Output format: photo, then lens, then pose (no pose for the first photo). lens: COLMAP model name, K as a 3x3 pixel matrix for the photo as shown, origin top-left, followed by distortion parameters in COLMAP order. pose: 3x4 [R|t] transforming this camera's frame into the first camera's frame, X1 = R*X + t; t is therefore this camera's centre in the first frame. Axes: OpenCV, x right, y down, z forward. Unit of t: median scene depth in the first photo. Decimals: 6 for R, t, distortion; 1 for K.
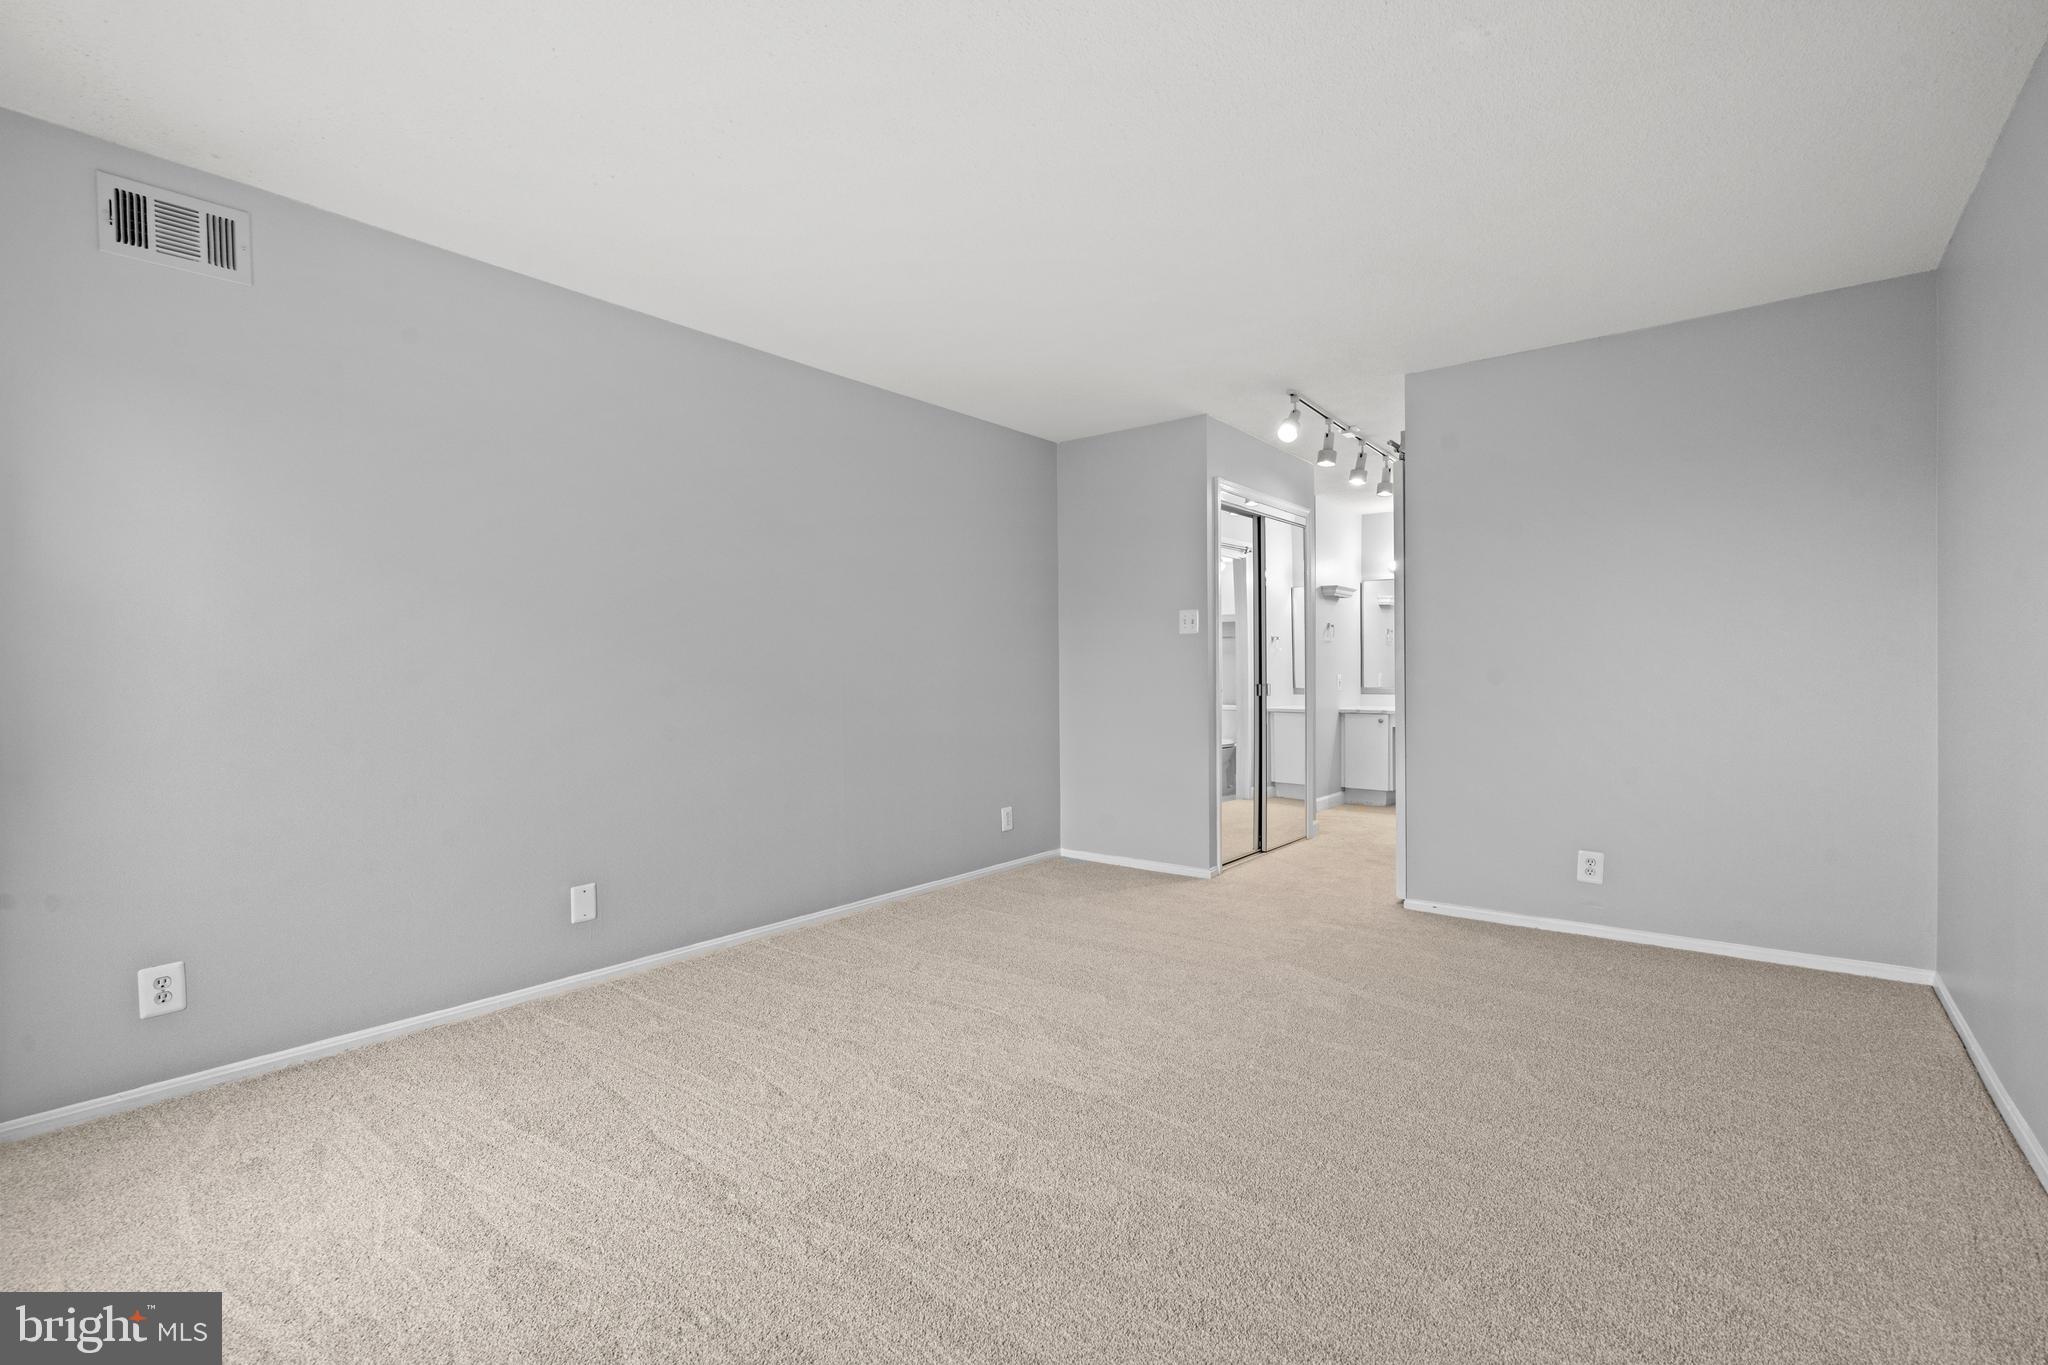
lens RADIAL K [[921.2, 0, 1025.2], [0, 921.2, 672.0], [0, 0, 1]] dist [-0.002596, -0.000689]
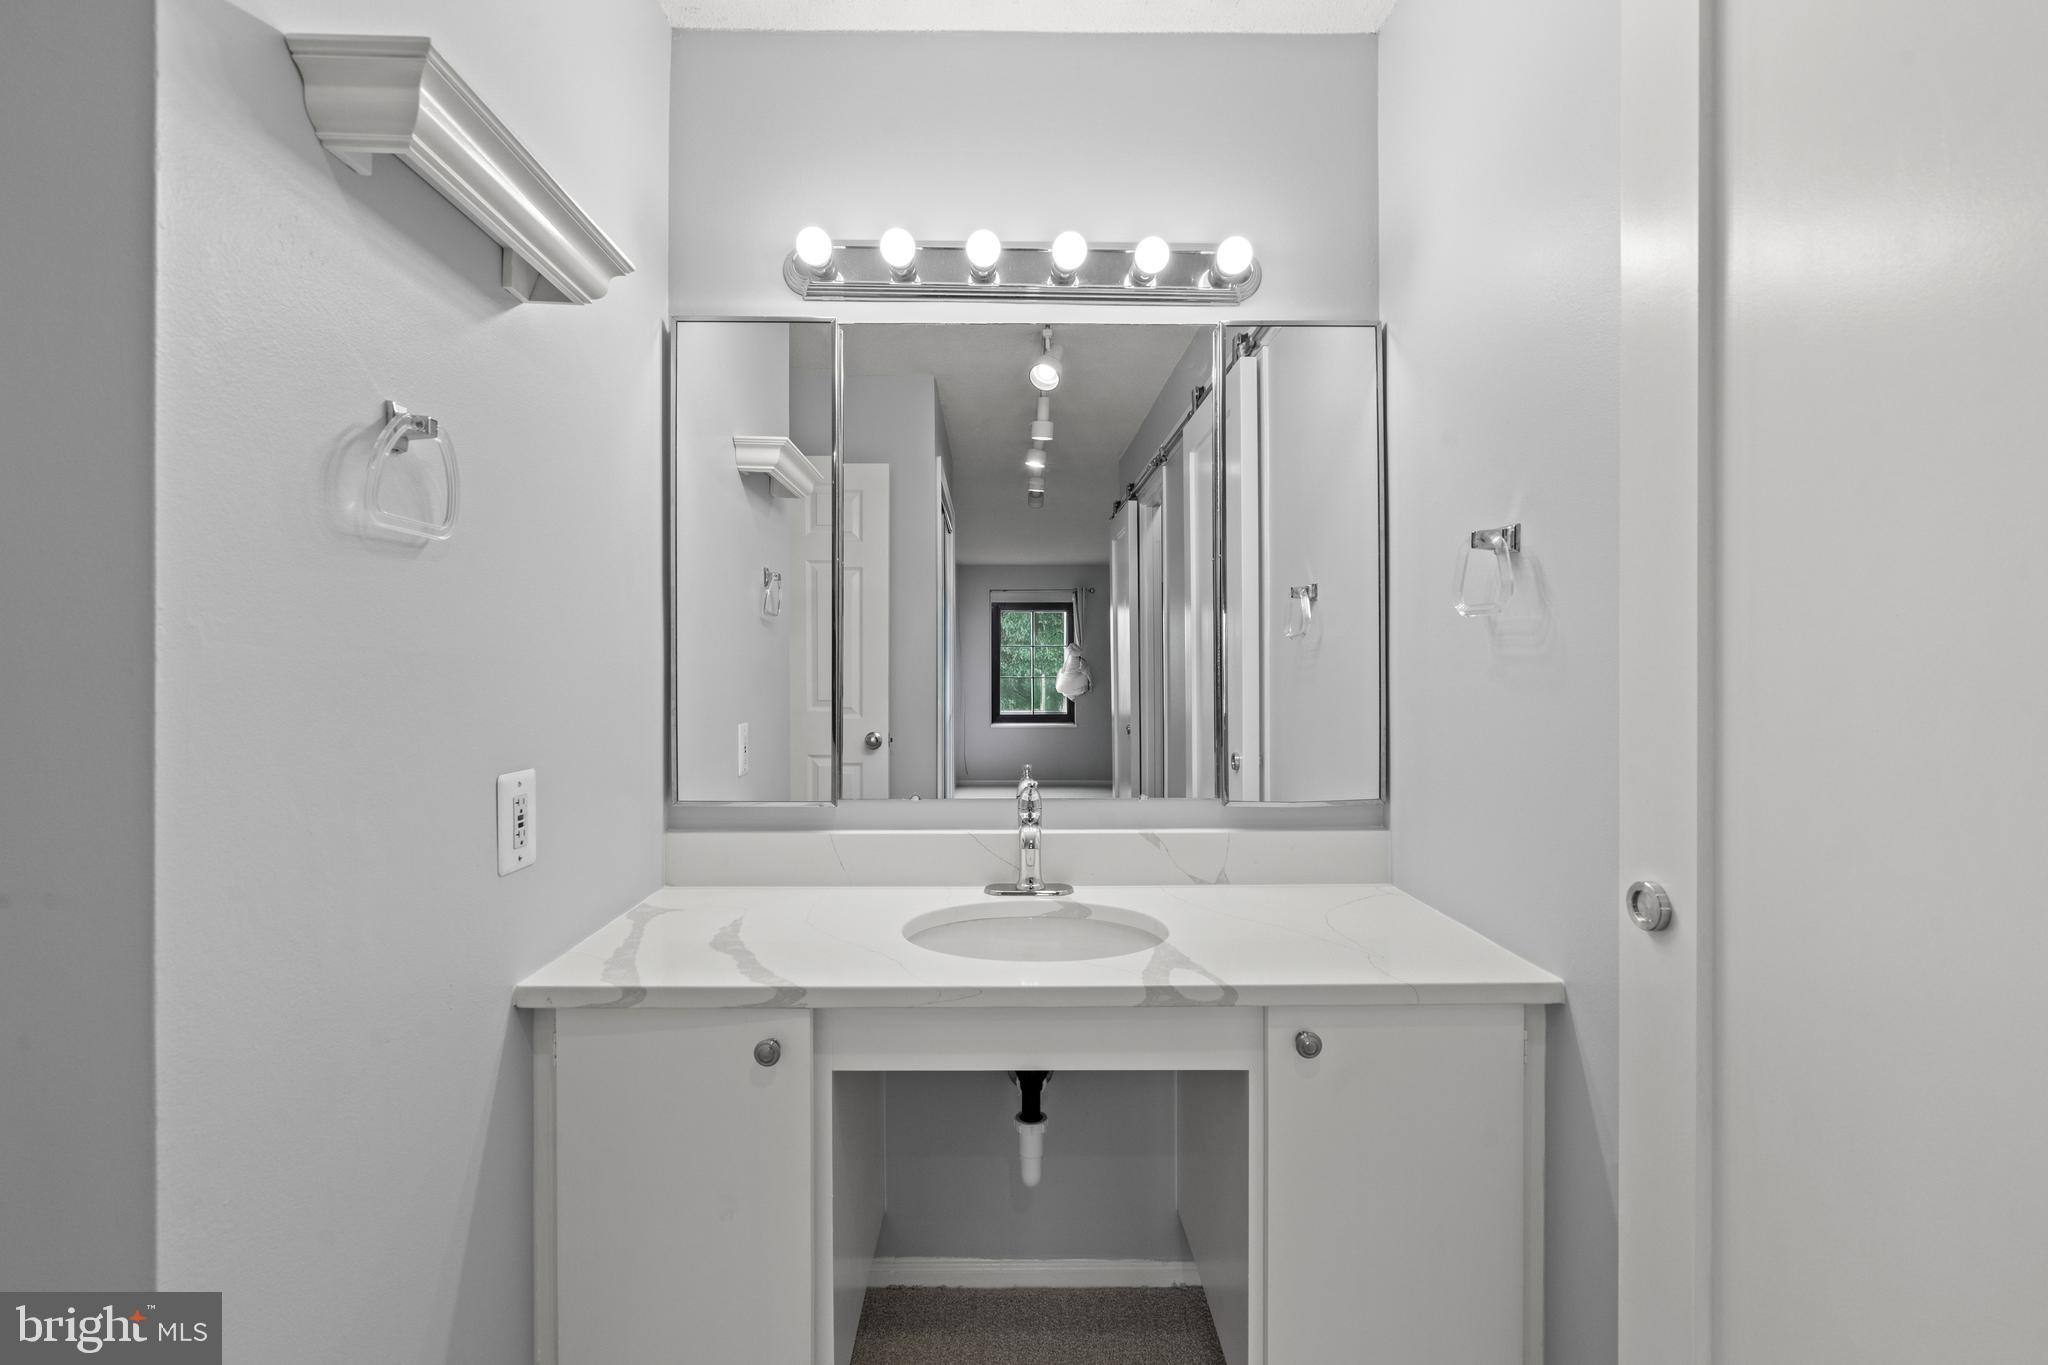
lens RADIAL K [[921.2, 0, 1019.5], [0, 921.2, 686.7], [0, 0, 1]] dist [-0.002596, -0.000689]
pose [[0.770586, 0.007877, 0.637288, 0.460675], [0.002543, 0.999878, -0.015433, -0.014628], [-0.637331, 0.013513, 0.770471, 1.233534]]
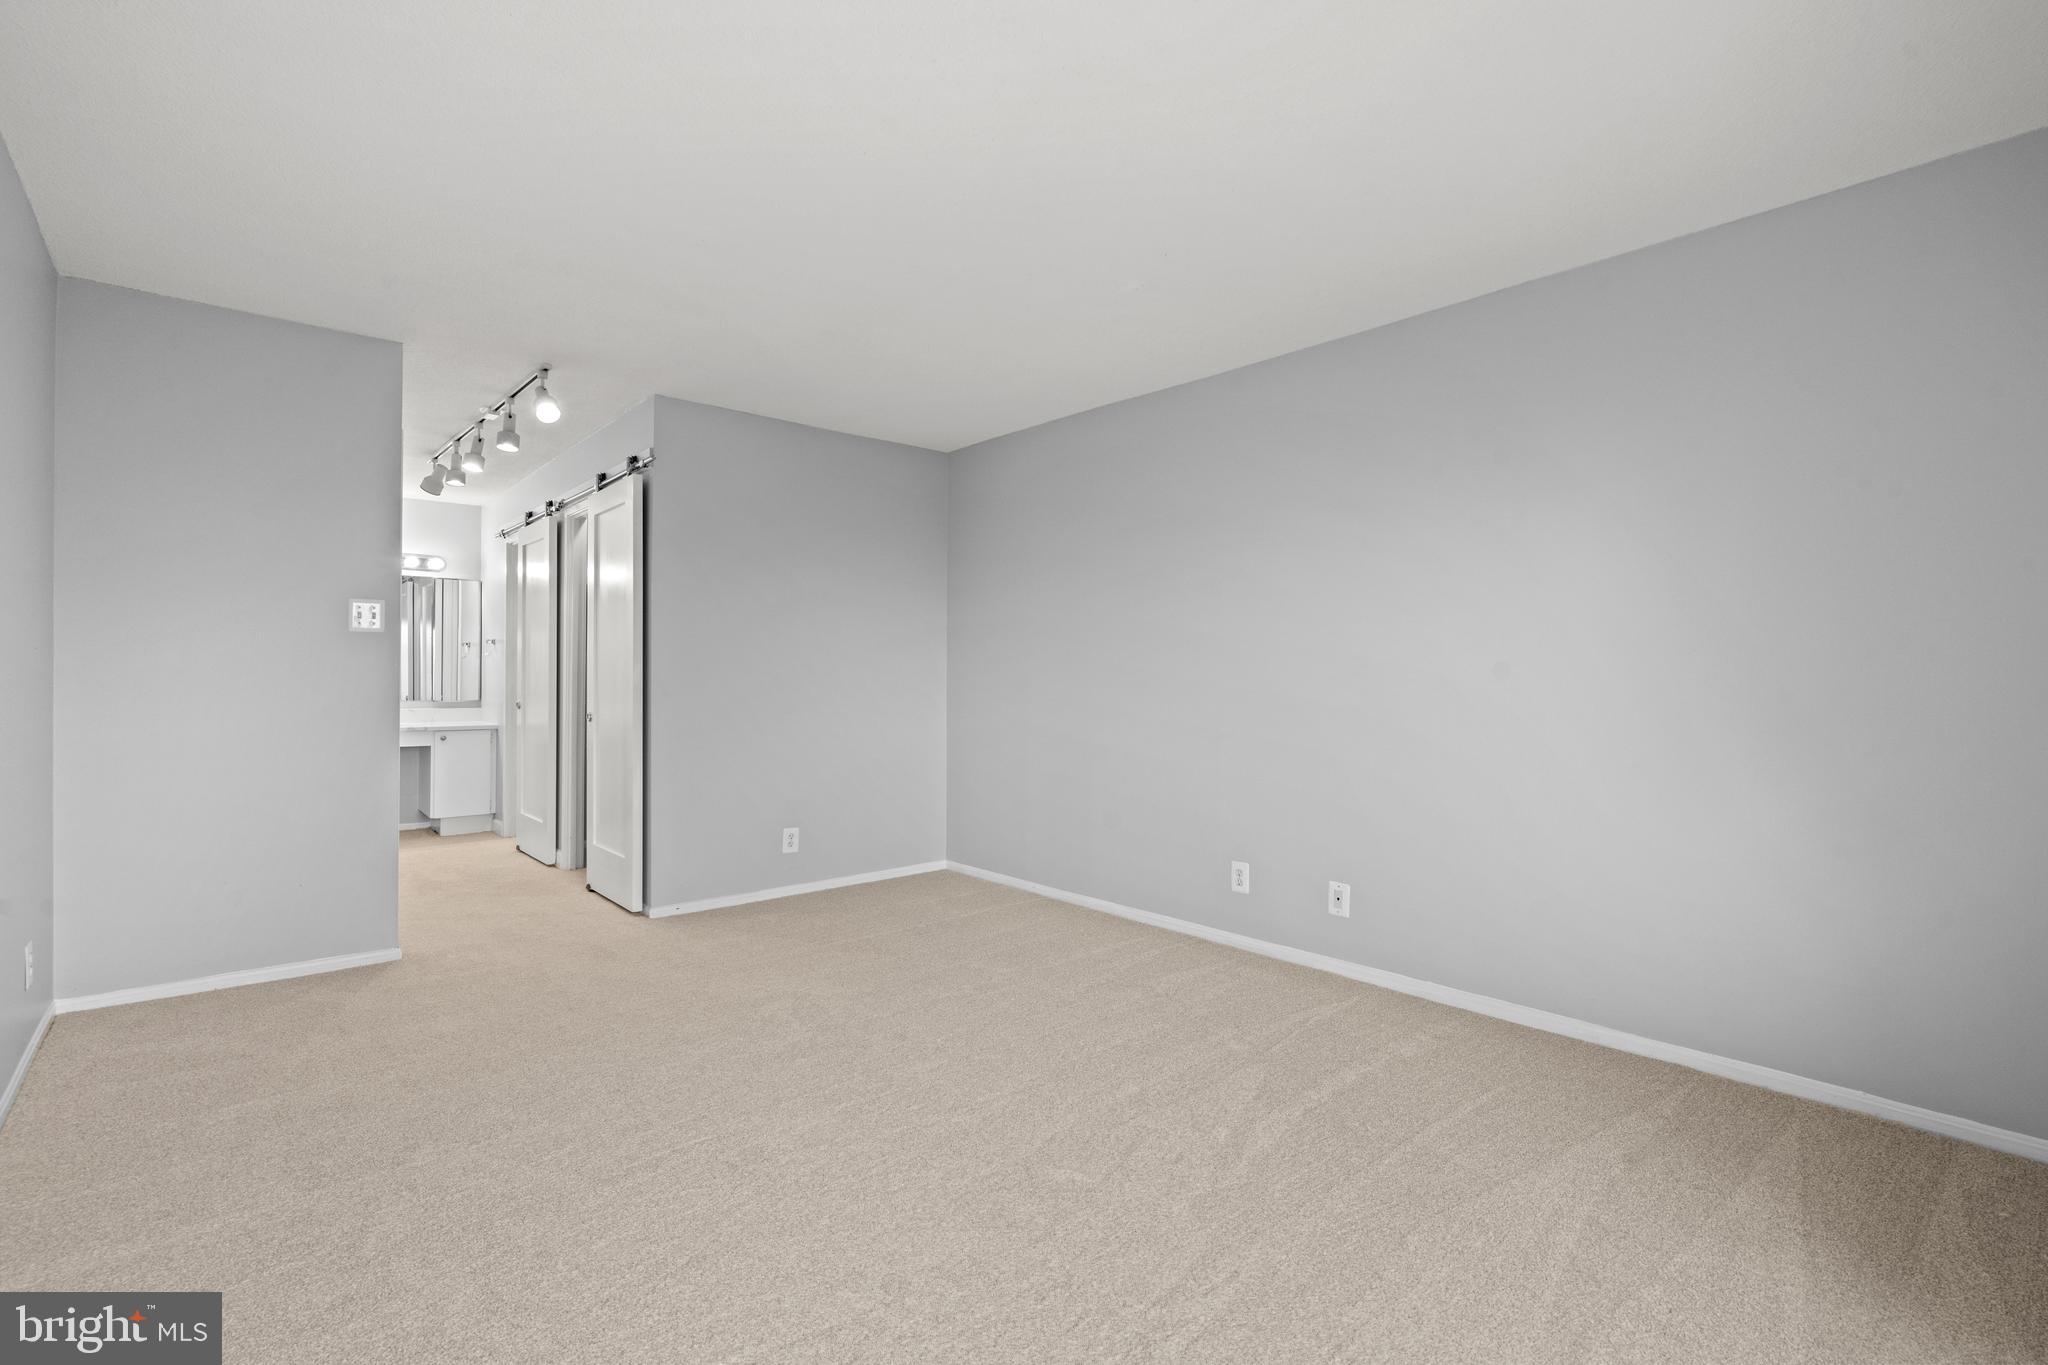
lens RADIAL K [[921.2, 0, 1021.7], [0, 921.2, 681.9], [0, 0, 1]] dist [-0.002596, -0.000689]
pose [[0.168044, 0.005901, 0.985762, -0.449202], [-0.005295, 0.999973, -0.005083, -0.000661], [-0.985765, -0.004365, 0.168070, 0.369037]]
